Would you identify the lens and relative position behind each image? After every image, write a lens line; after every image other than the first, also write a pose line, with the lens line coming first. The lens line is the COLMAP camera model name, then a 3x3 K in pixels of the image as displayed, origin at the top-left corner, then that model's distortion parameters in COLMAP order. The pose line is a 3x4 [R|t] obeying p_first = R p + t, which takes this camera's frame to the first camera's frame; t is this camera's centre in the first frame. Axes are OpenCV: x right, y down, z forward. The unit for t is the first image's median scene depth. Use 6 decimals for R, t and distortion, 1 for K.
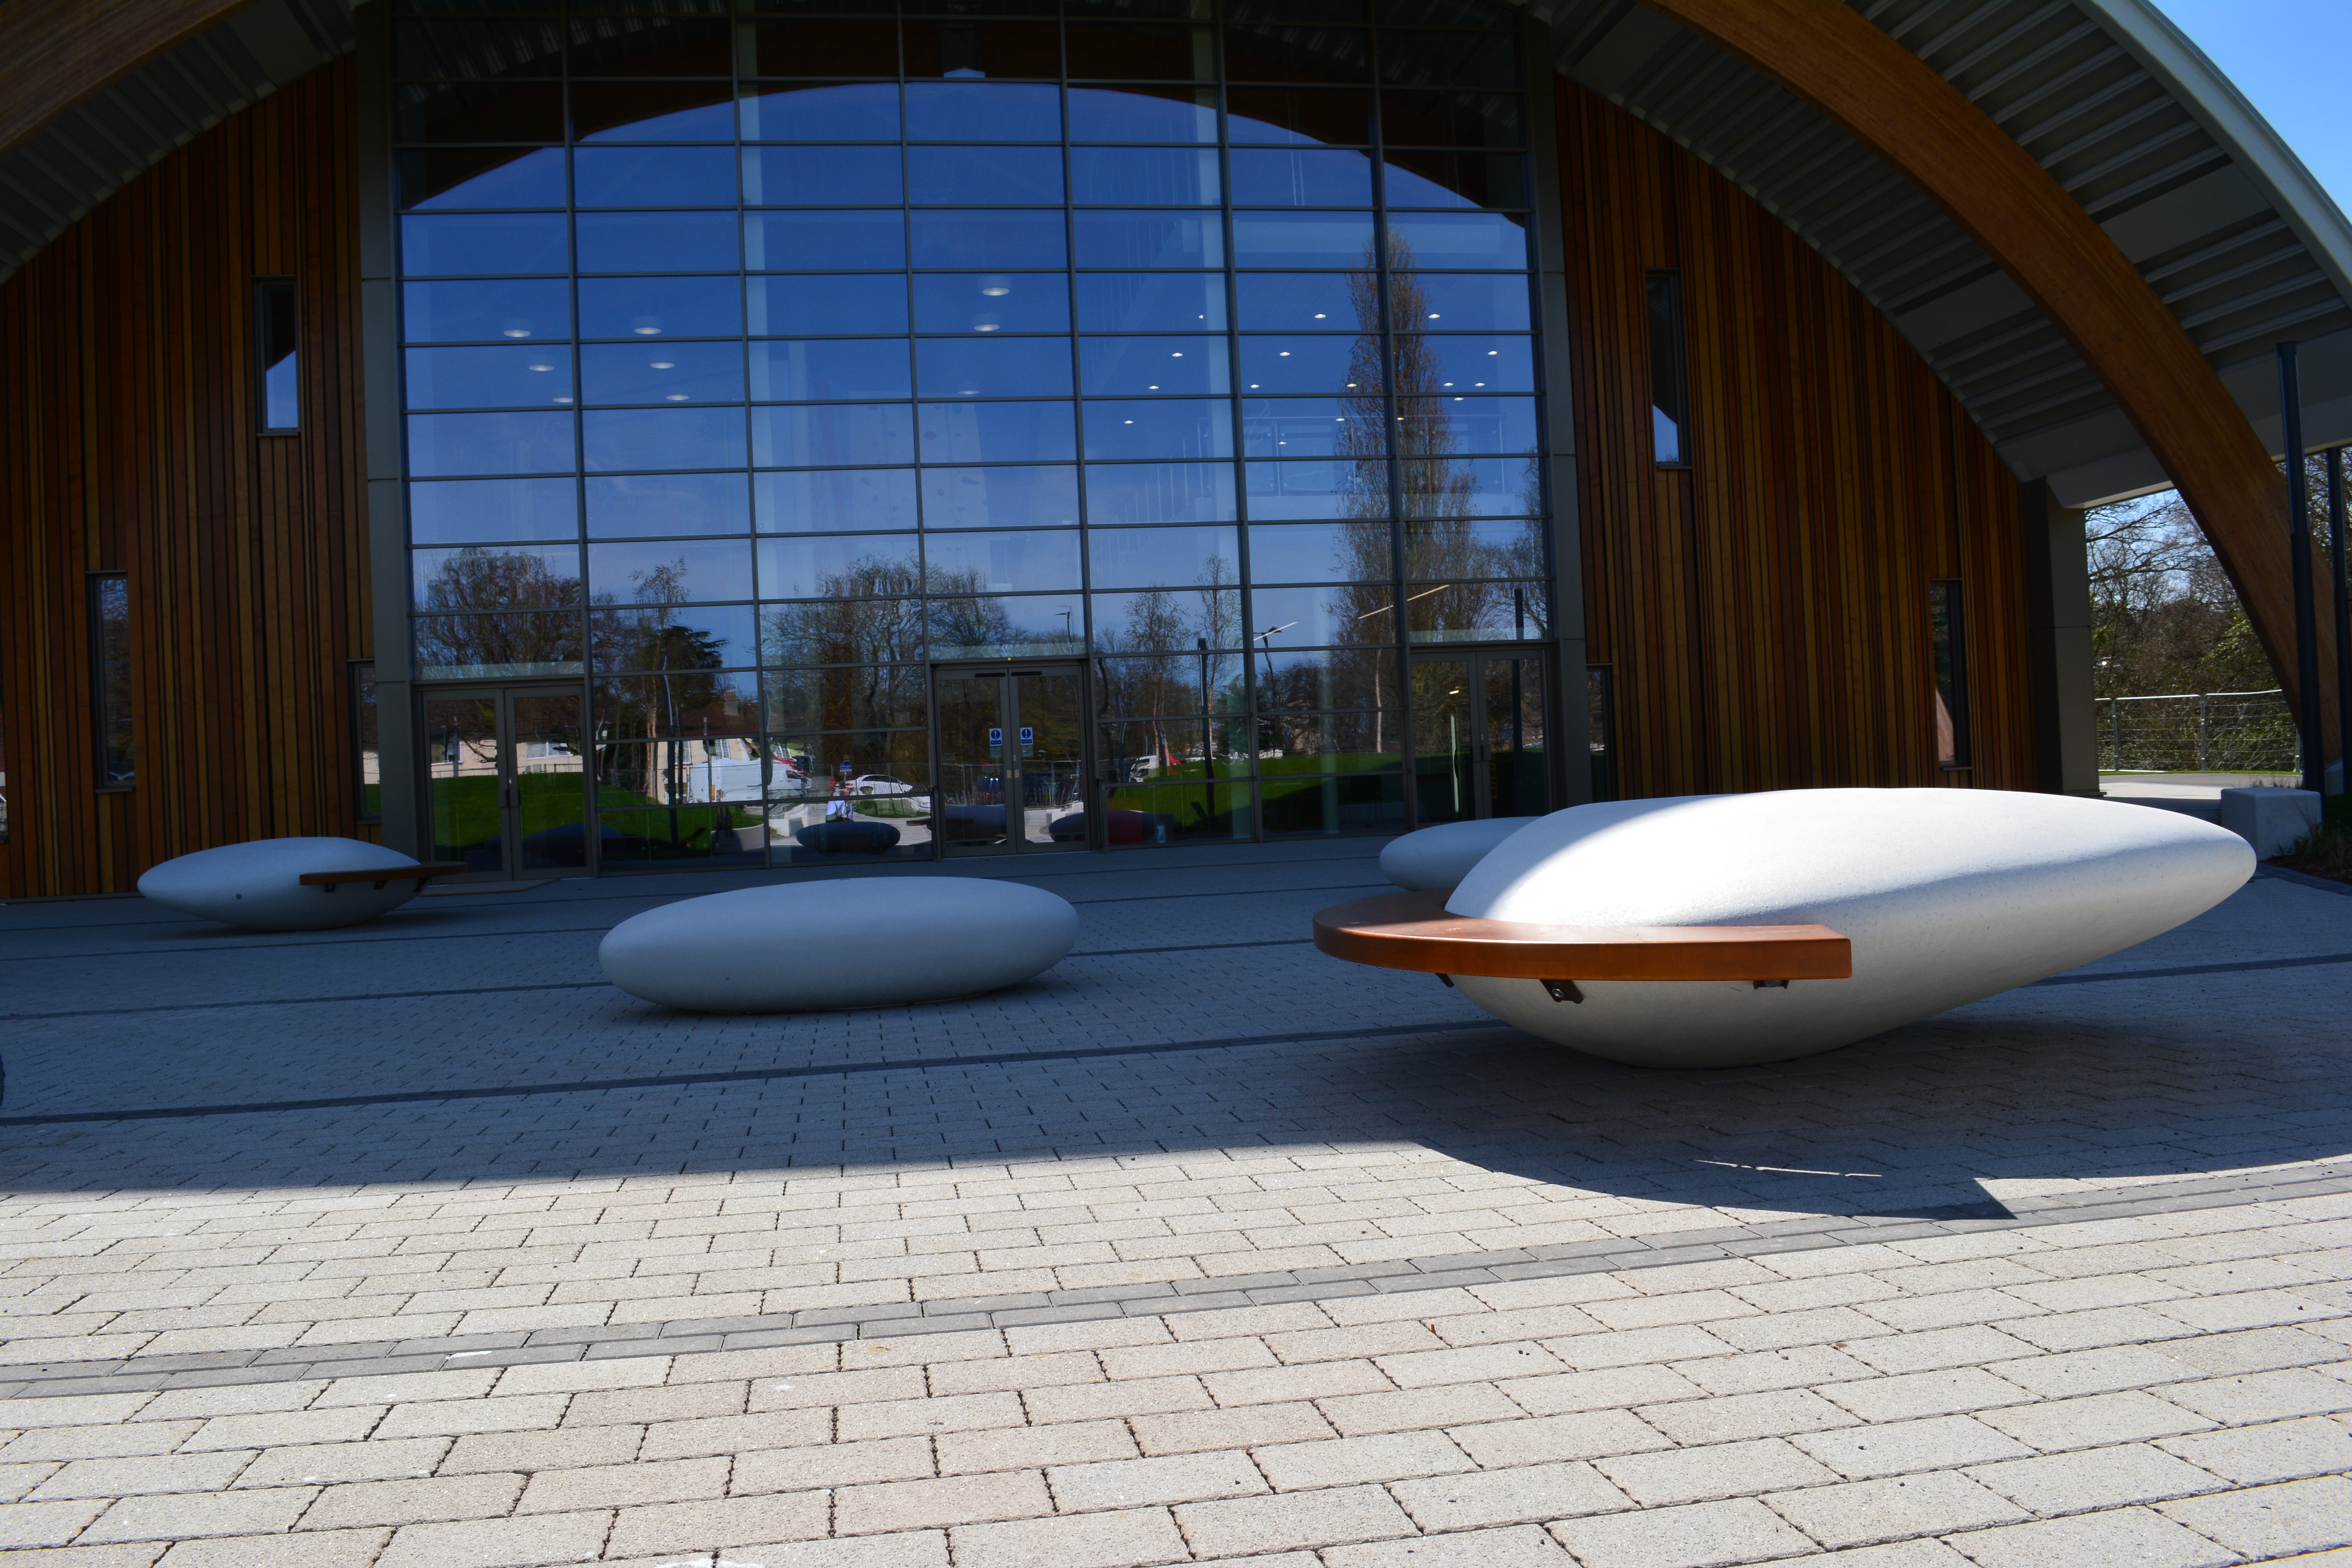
lens RADIAL K [[1856.0, 0, 1163.6], [0, 1856.0, 802.2], [0, 0, 1]] dist [-0.090906, 0.019821]
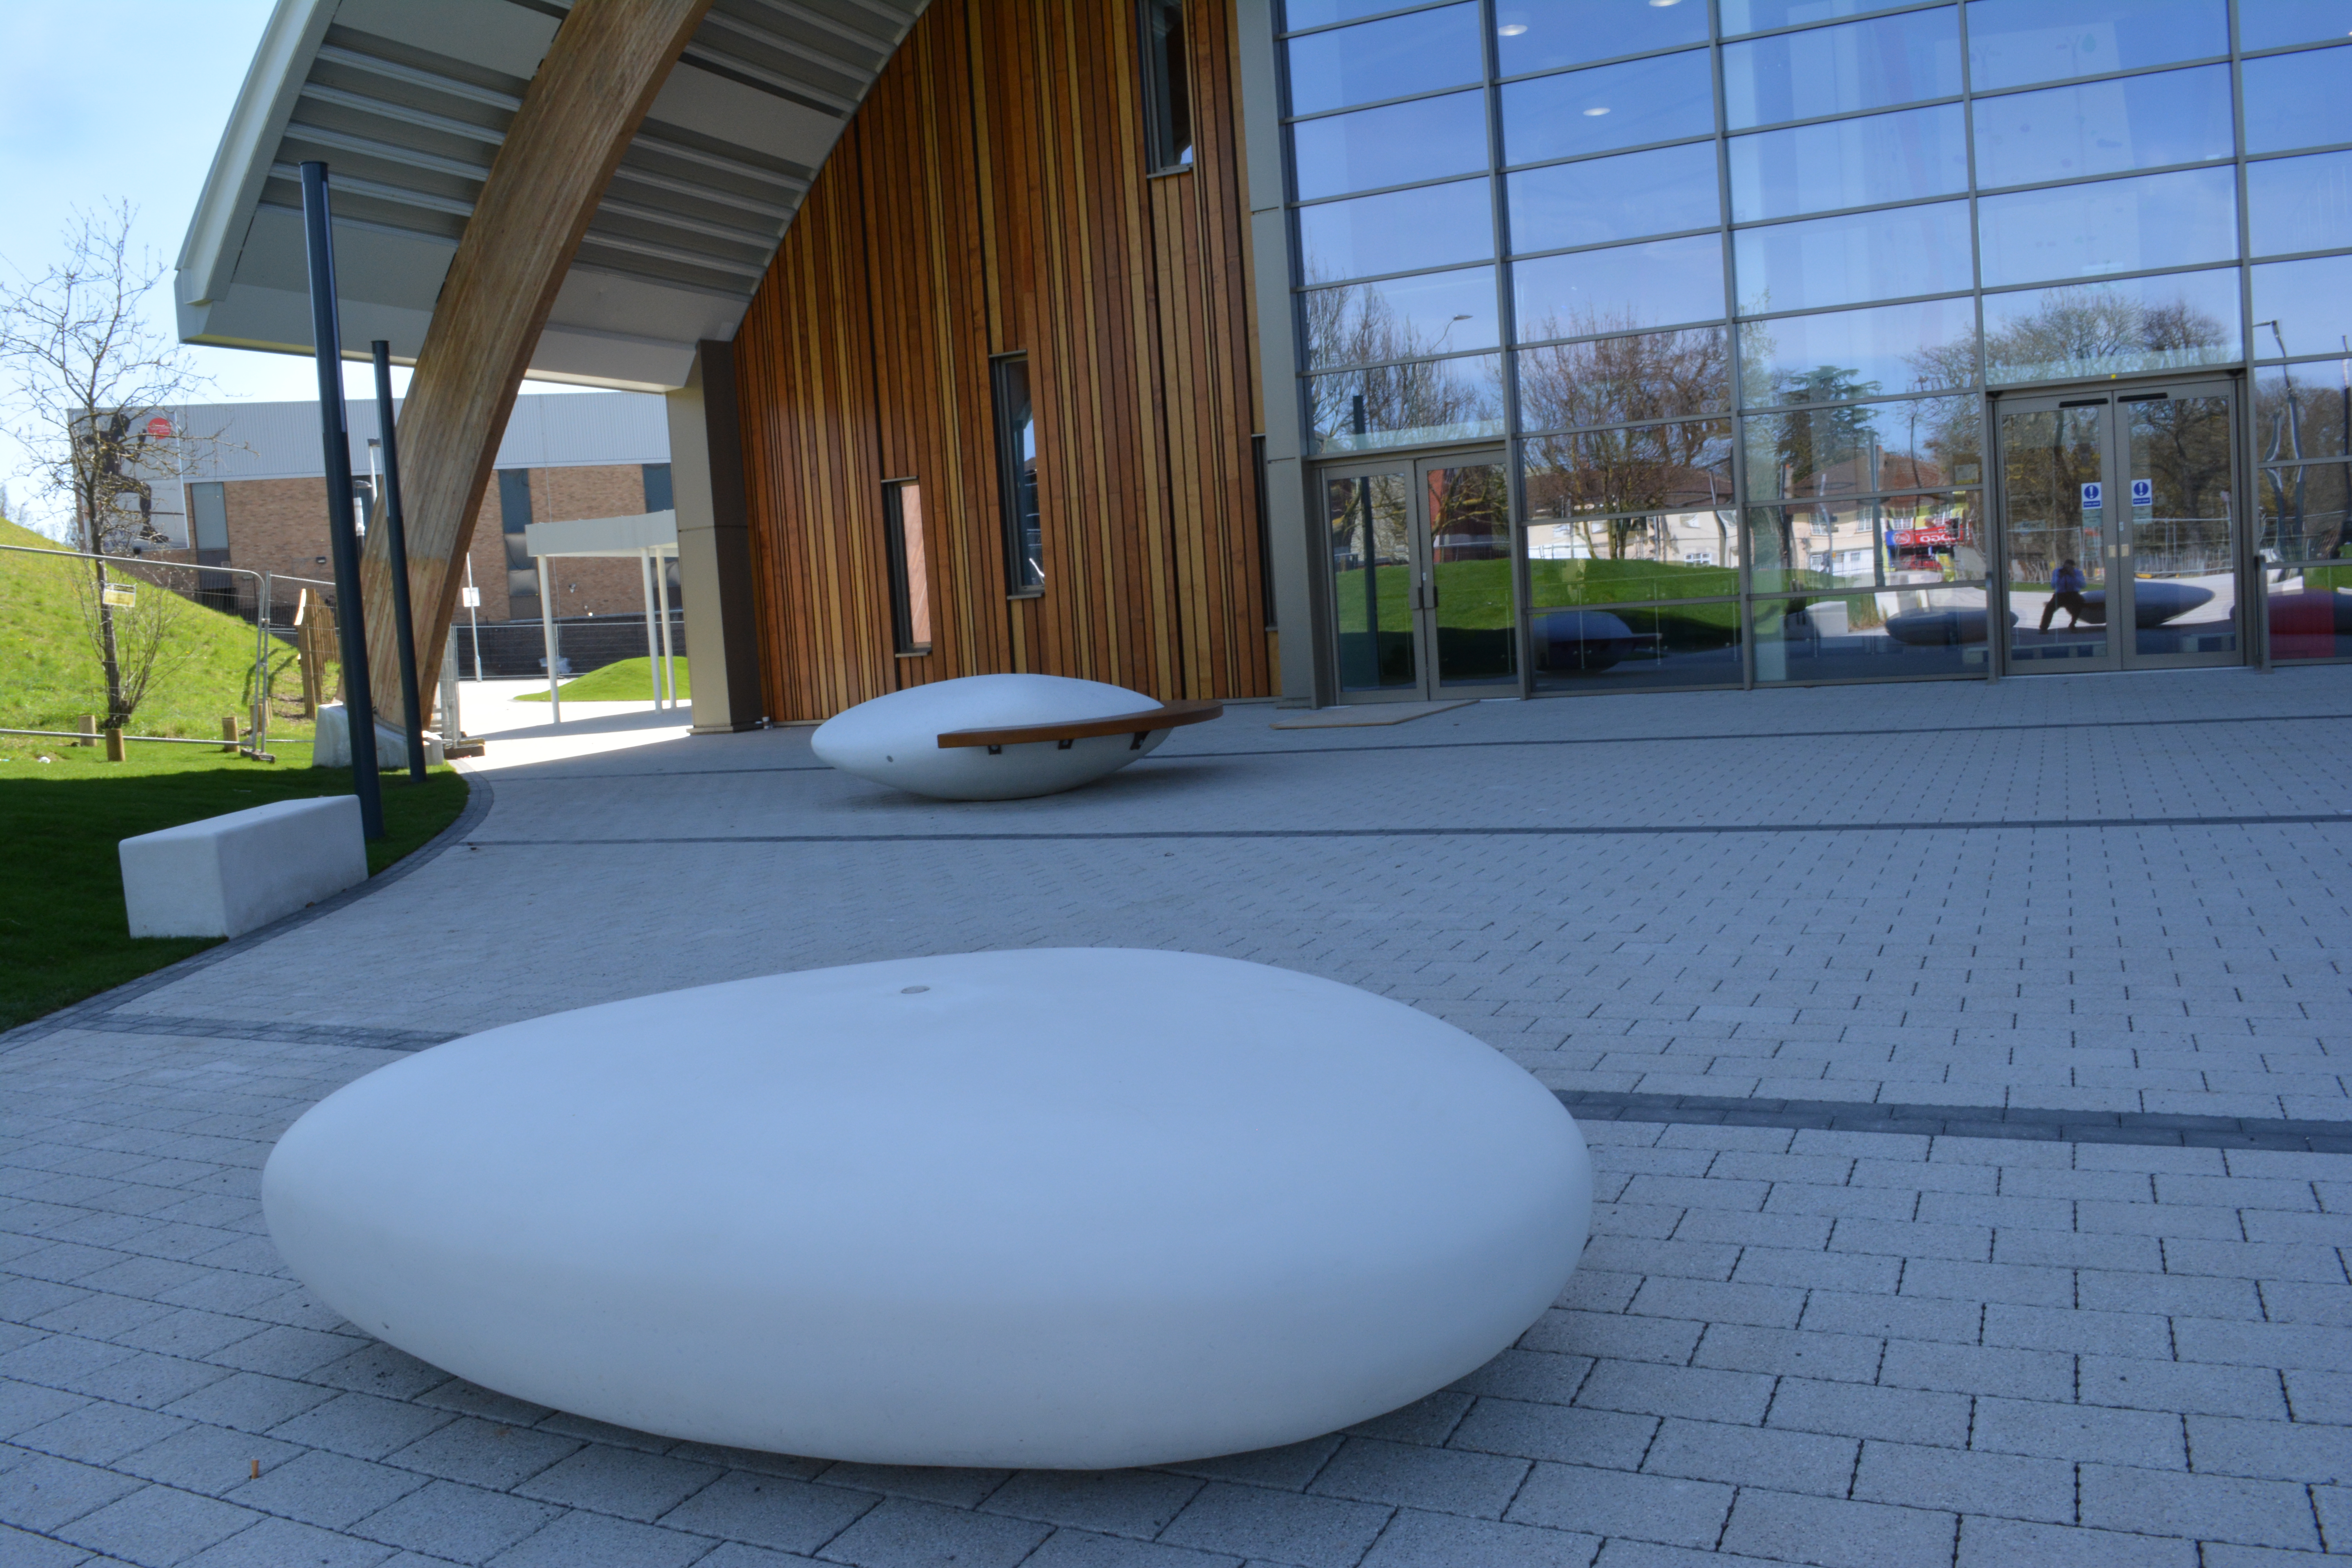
lens RADIAL K [[1856.0, 0, 1165.8], [0, 1856.0, 789.2], [0, 0, 1]] dist [-0.090906, 0.019821]
pose [[0.814424, 0.042475, -0.578713, 0.020612], [0.026426, 0.993568, 0.110112, -0.010833], [0.579668, -0.104971, 0.808063, 0.271859]]
